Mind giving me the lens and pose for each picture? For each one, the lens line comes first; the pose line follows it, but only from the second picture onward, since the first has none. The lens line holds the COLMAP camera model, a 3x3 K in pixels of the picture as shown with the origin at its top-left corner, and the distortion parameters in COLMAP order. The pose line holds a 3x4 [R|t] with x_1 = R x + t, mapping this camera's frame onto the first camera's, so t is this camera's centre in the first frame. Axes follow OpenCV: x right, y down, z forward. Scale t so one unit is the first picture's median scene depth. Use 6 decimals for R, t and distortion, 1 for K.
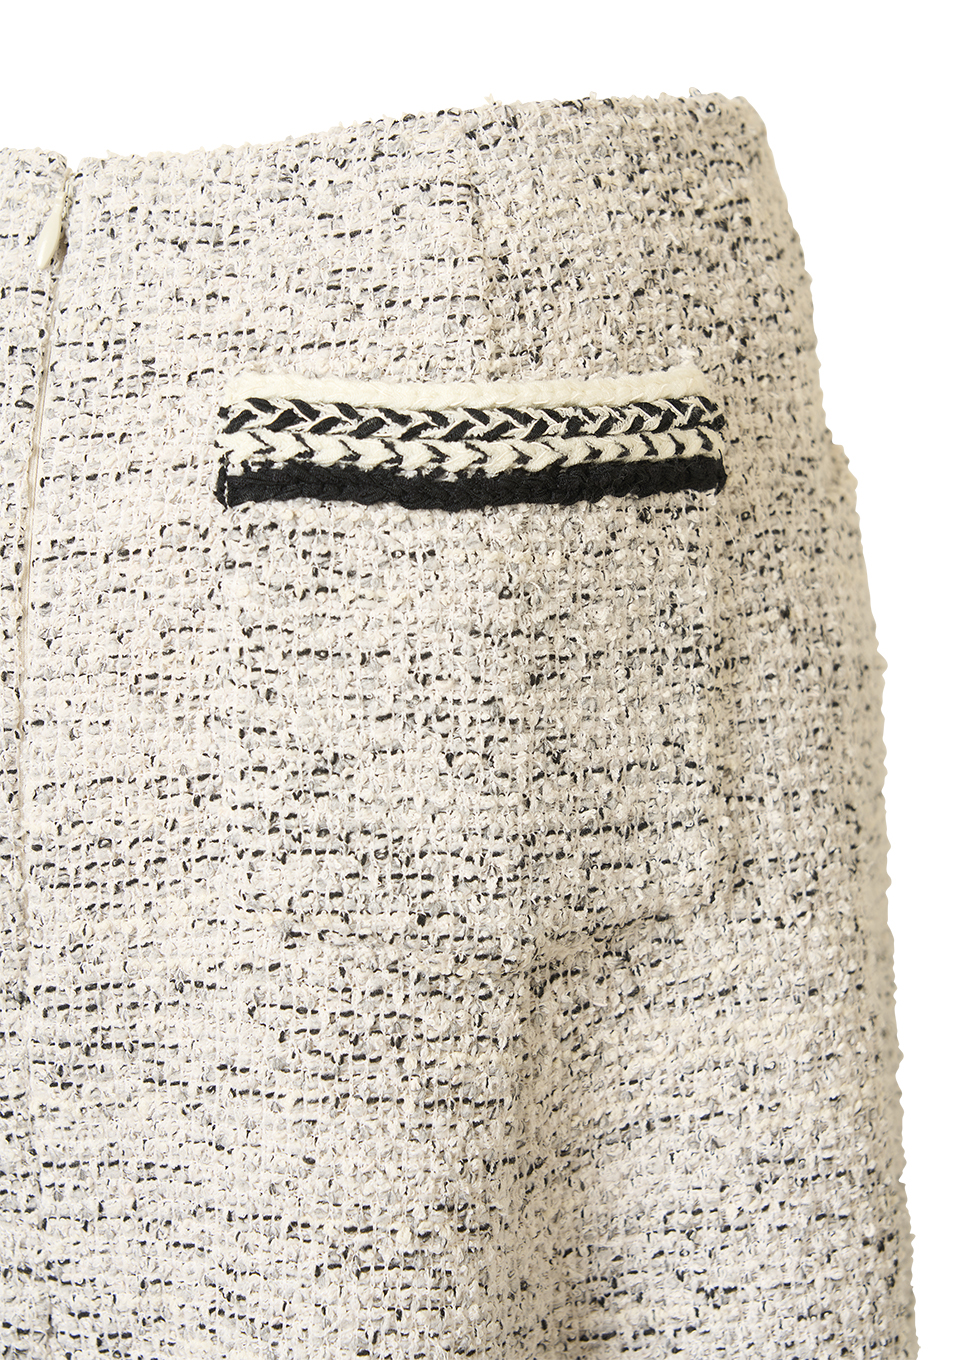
lens RADIAL K [[3864.7, 0, 479.2], [0, 3864.7, 679.3], [0, 0, 1]] dist [0.013023, 0.000000]
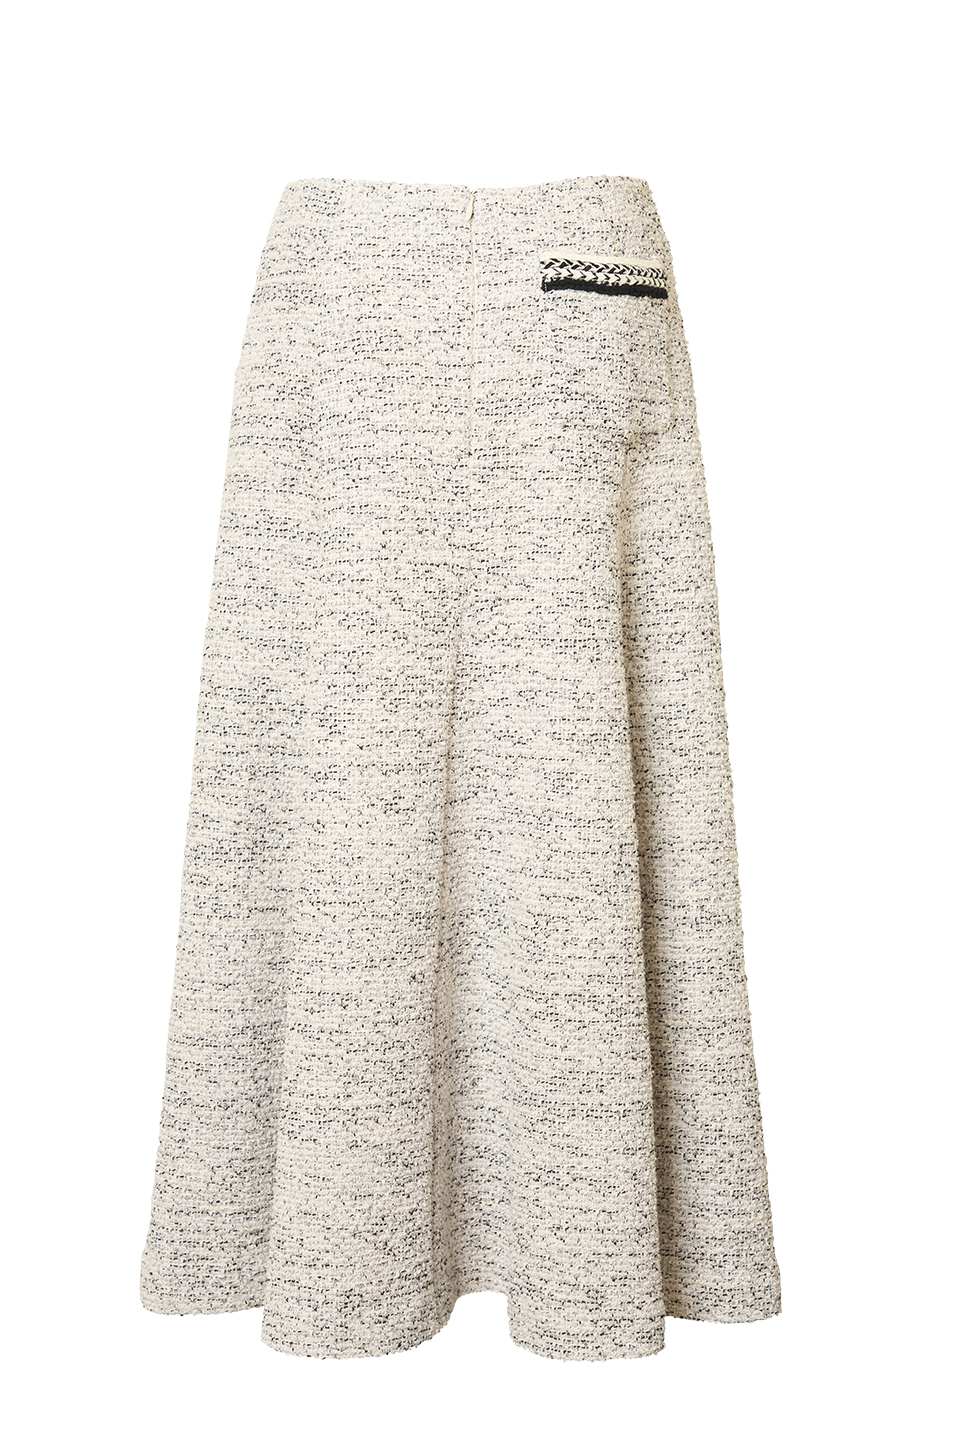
lens RADIAL K [[3044.1, 0, 480.5], [0, 3044.1, 721.0], [0, 0, 1]] dist [-0.047208, 0.000000]
pose [[0.947425, -0.016292, 0.319562, -0.912952], [0.032409, 0.998453, -0.045182, 0.416069], [-0.318331, 0.053163, 0.946488, -1.328766]]
